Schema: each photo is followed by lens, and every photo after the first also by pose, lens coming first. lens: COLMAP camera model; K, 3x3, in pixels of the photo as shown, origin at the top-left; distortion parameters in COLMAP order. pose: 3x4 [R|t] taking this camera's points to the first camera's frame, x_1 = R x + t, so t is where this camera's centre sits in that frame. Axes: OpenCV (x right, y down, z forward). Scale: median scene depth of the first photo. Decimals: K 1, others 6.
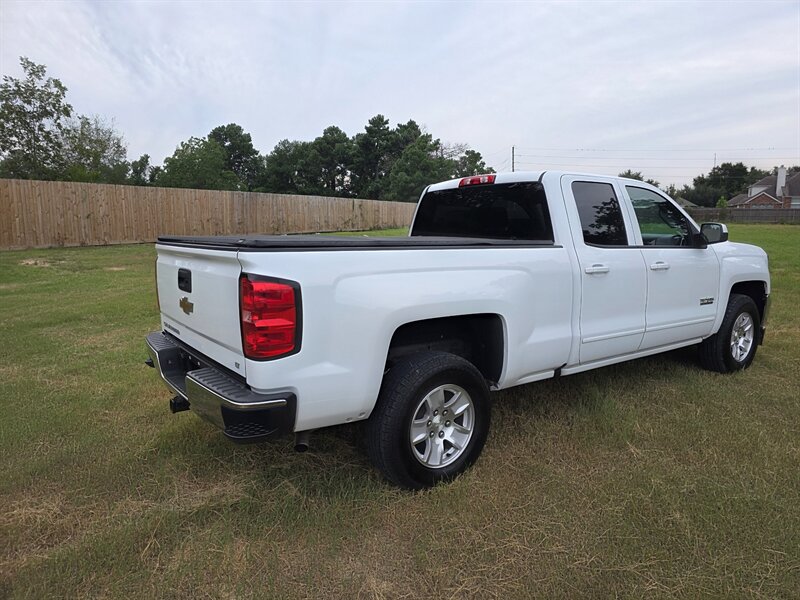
lens RADIAL K [[536.2, 0, 410.8], [0, 536.2, 303.8], [0, 0, 1]] dist [0.063022, -0.059088]
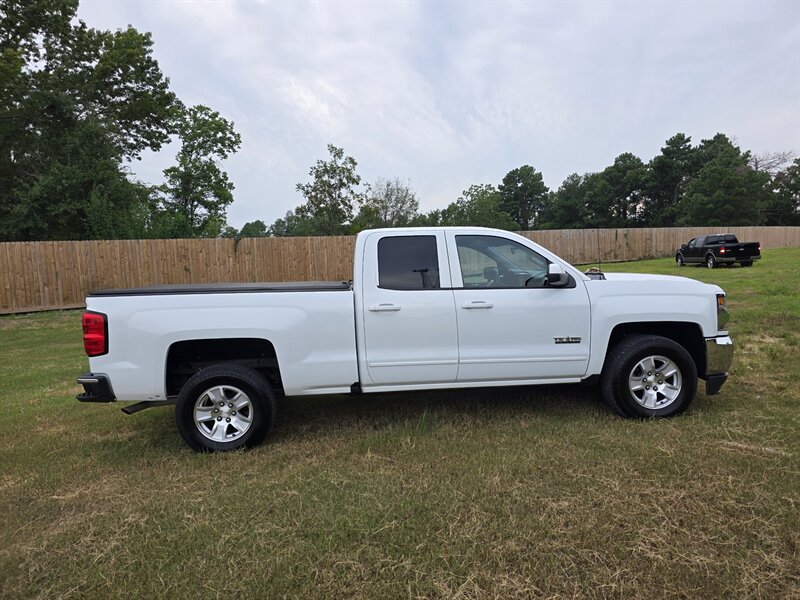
lens RADIAL K [[536.2, 0, 416.6], [0, 536.2, 309.8], [0, 0, 1]] dist [0.063022, -0.059088]
pose [[0.853698, 0.010539, -0.520662, 0.155791], [-0.035712, 0.998626, -0.038341, -0.002279], [0.519543, 0.051325, 0.852902, -0.001229]]
